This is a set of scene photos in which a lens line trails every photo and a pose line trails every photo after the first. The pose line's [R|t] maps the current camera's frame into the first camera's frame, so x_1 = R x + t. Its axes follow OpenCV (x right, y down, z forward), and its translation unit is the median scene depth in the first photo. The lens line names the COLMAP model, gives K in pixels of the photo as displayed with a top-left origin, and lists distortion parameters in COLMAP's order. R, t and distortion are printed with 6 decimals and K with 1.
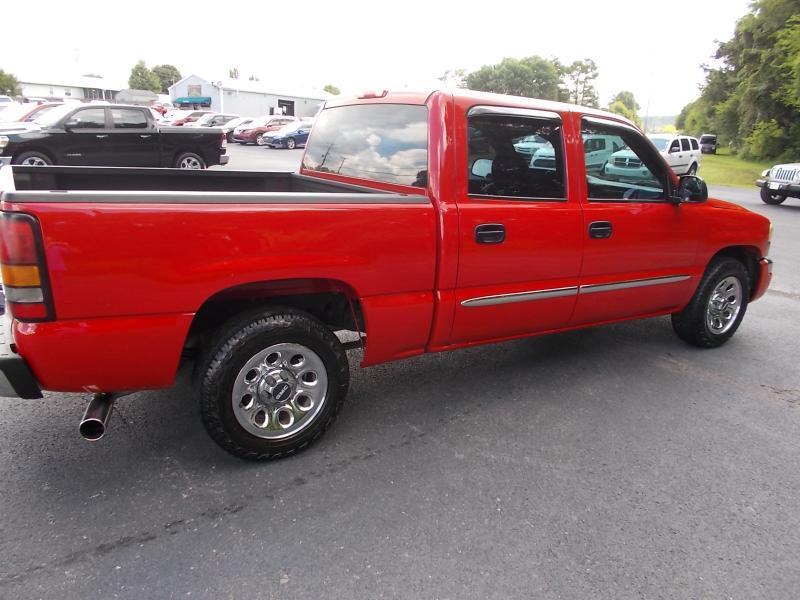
lens RADIAL K [[609.0, 0, 400.0], [0, 609.0, 300.0], [0, 0, 1]] dist [0.009535, -0.028987]
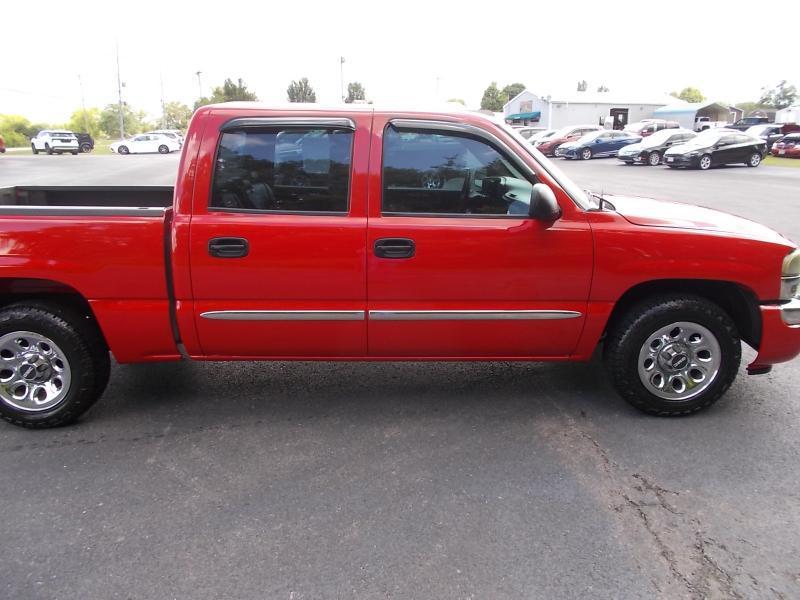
lens RADIAL K [[608.1, 0, 401.5], [0, 608.1, 303.2], [0, 0, 1]] dist [-0.004928, -0.010978]
pose [[0.850947, 0.084479, -0.518413, 0.088789], [-0.091303, 0.995746, 0.012394, -0.005660], [0.517255, 0.036786, 0.855040, 0.030189]]
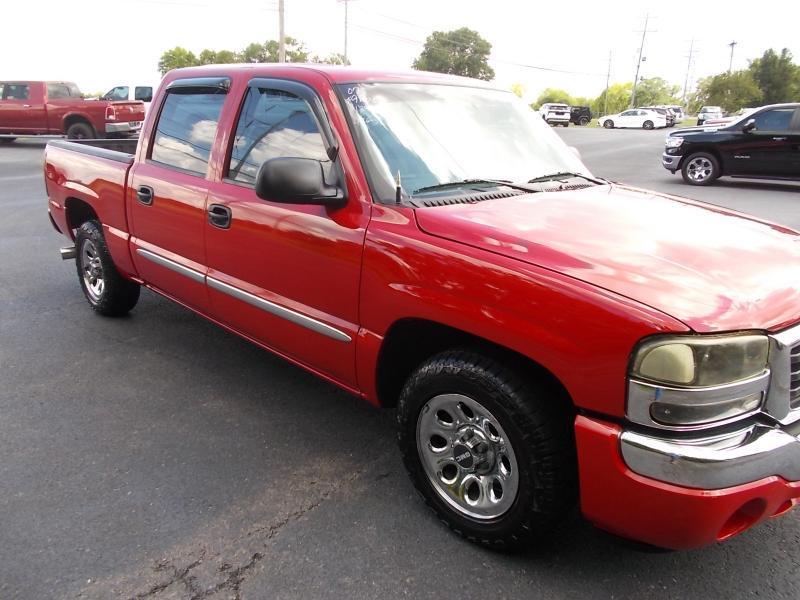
lens RADIAL K [[608.1, 0, 401.5], [0, 608.1, 303.2], [0, 0, 1]] dist [-0.004928, -0.010978]
pose [[0.216609, 0.250201, -0.943652, 0.132763], [-0.262642, 0.945899, 0.190510, -0.025268], [0.940266, 0.206576, 0.270604, 0.116124]]
